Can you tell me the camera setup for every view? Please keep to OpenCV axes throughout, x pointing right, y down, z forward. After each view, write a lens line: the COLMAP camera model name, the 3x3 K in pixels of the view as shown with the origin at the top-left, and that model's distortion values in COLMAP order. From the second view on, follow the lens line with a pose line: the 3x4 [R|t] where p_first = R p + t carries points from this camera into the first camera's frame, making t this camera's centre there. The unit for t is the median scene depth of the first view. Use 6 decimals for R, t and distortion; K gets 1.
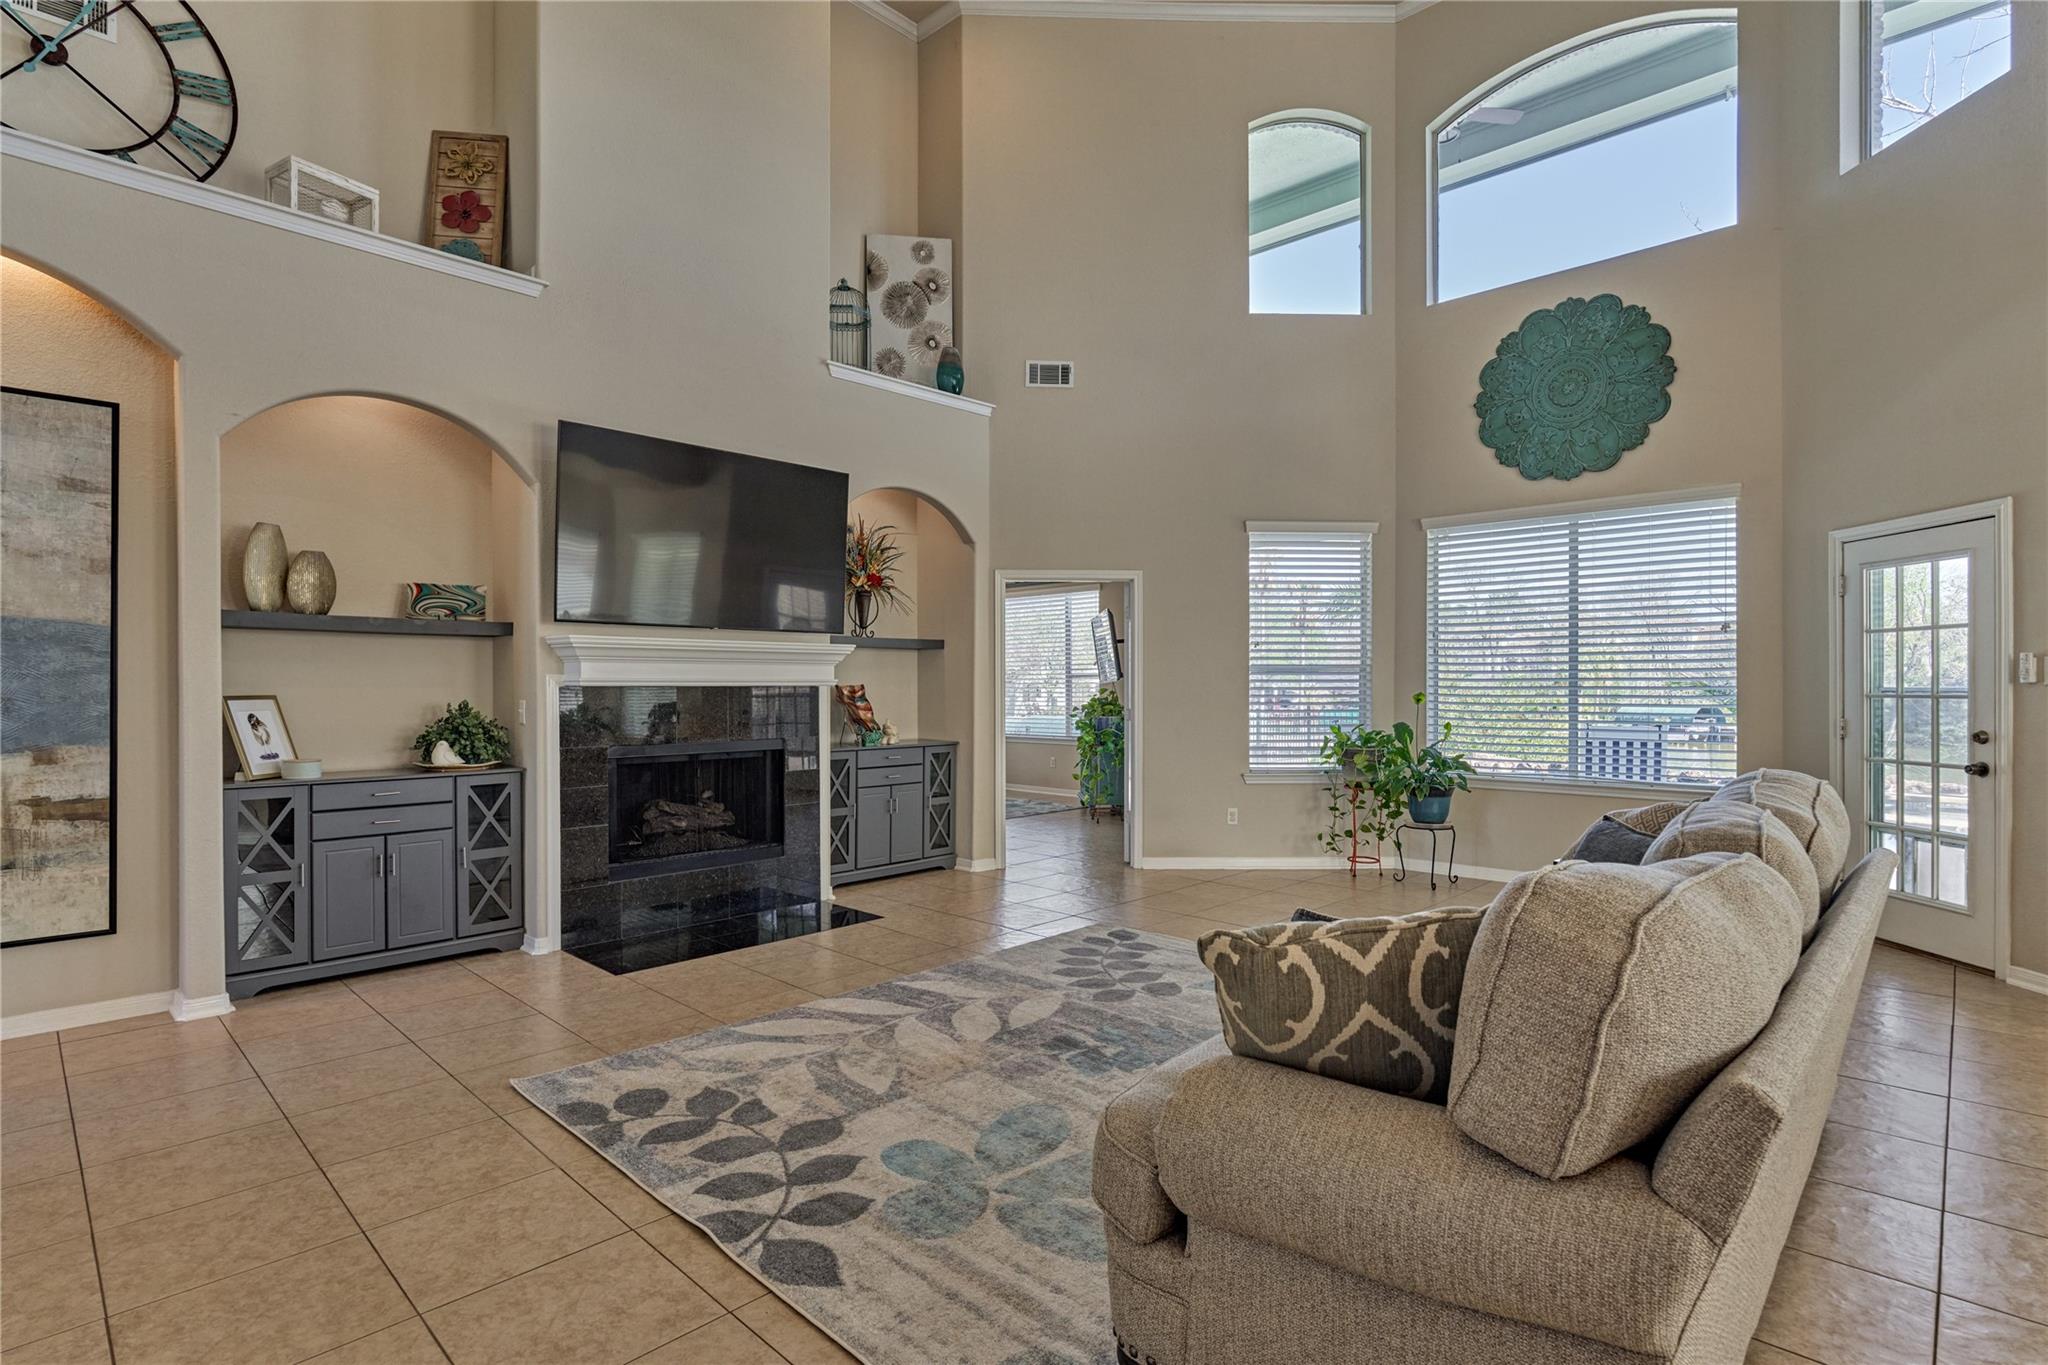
lens RADIAL K [[992.5, 0, 1024.0], [0, 992.5, 682.5], [0, 0, 1]] dist [-0.002626, -0.000002]
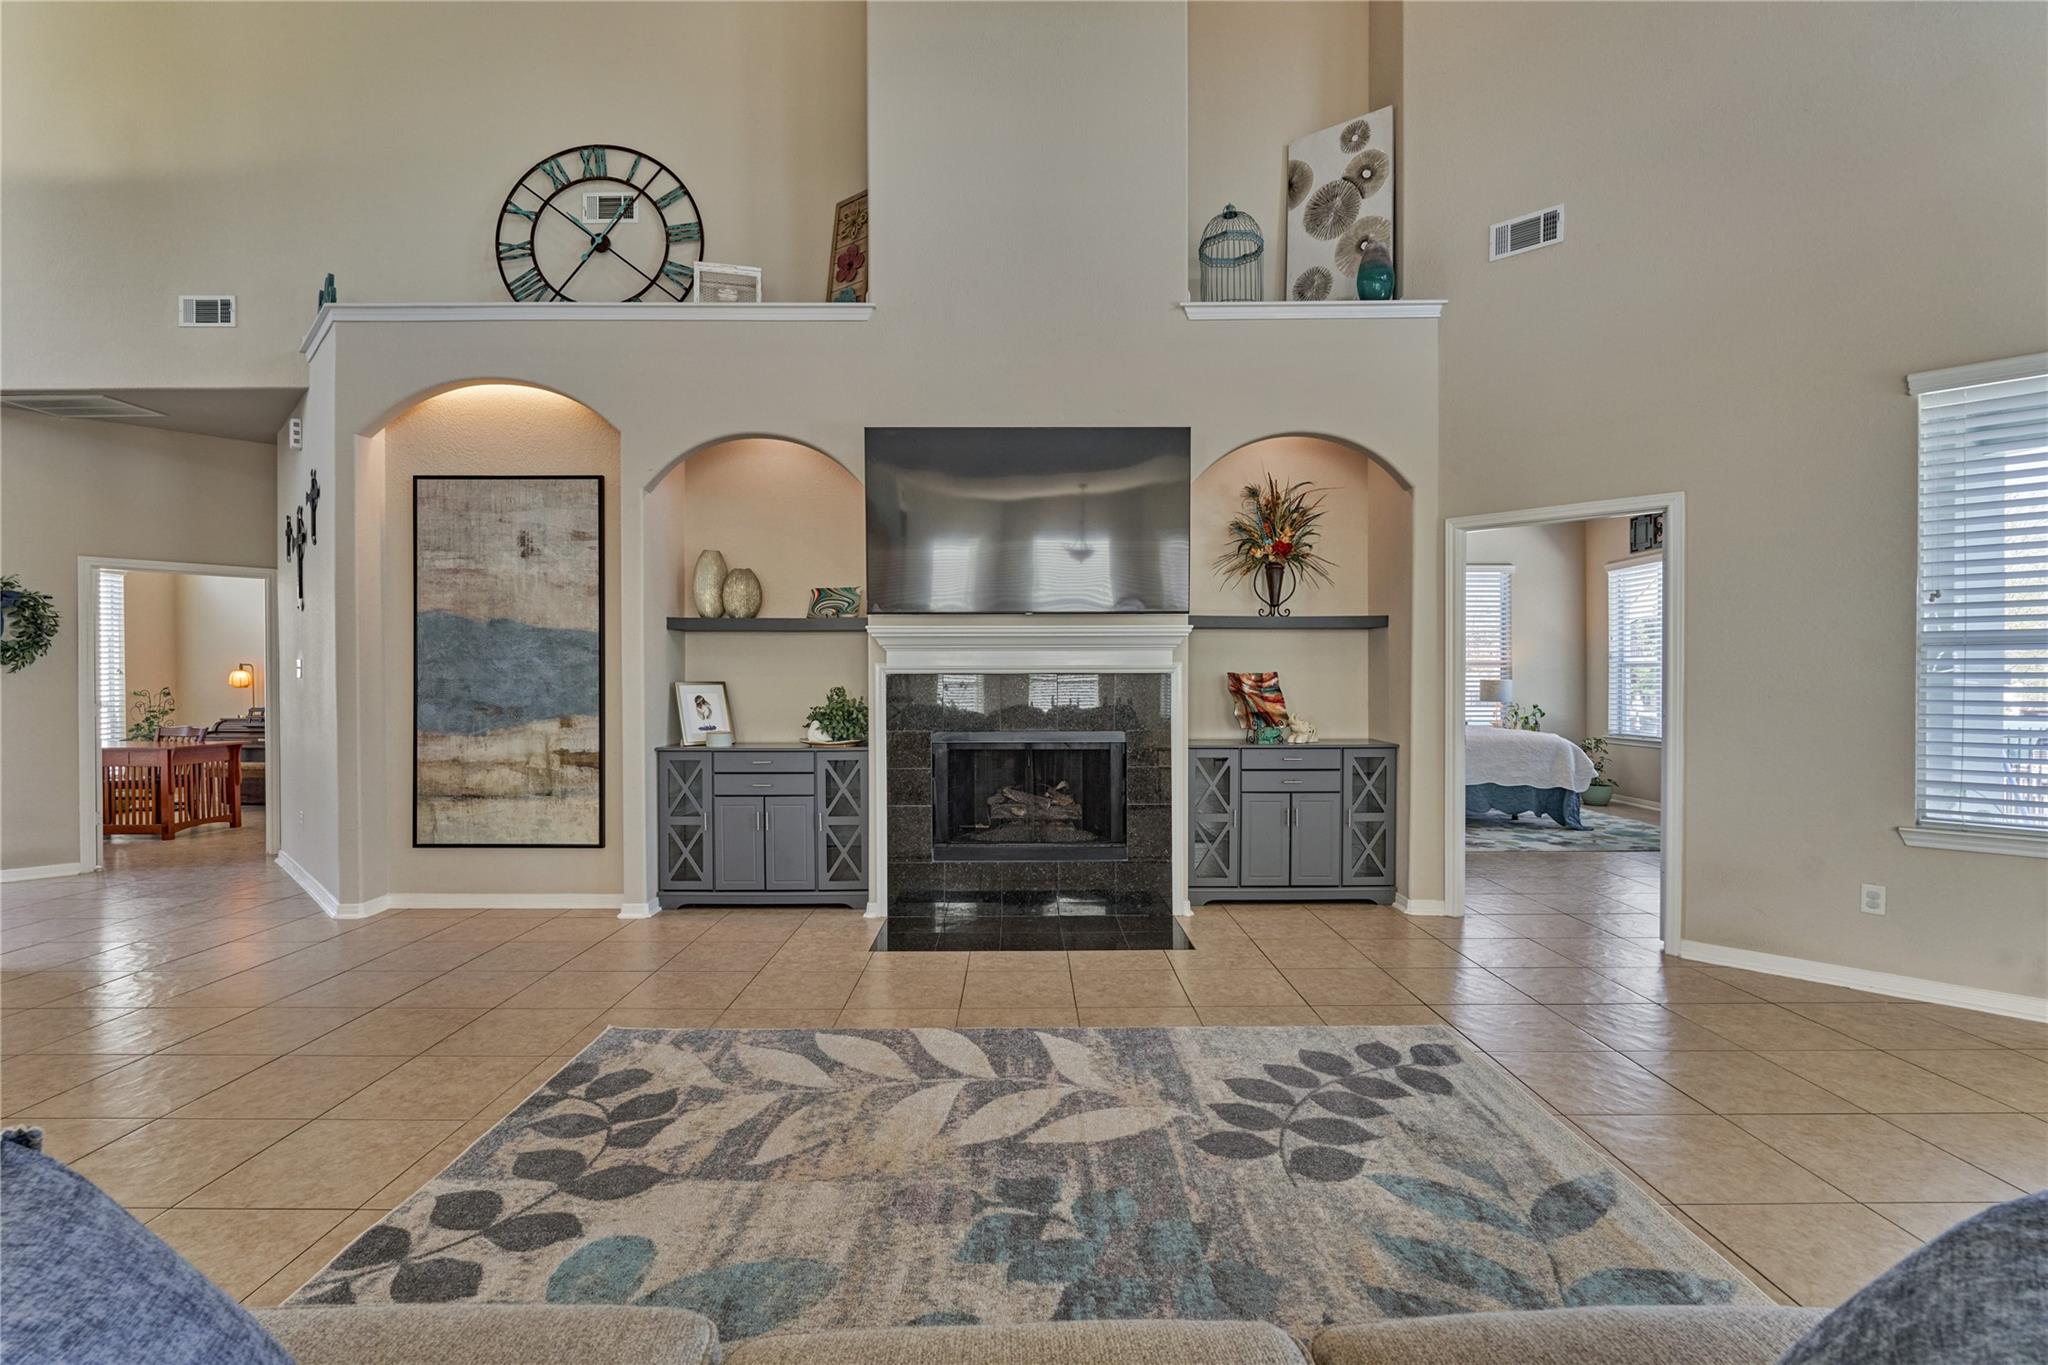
lens RADIAL K [[919.3, 0, 1024.0], [0, 919.3, 682.5], [0, 0, 1]] dist [-0.003025, -0.000444]
pose [[0.695140, 0.002046, -0.718872, 0.400954], [0.003664, 0.999973, 0.006389, 0.008047], [0.718865, -0.007075, 0.695113, 0.457292]]
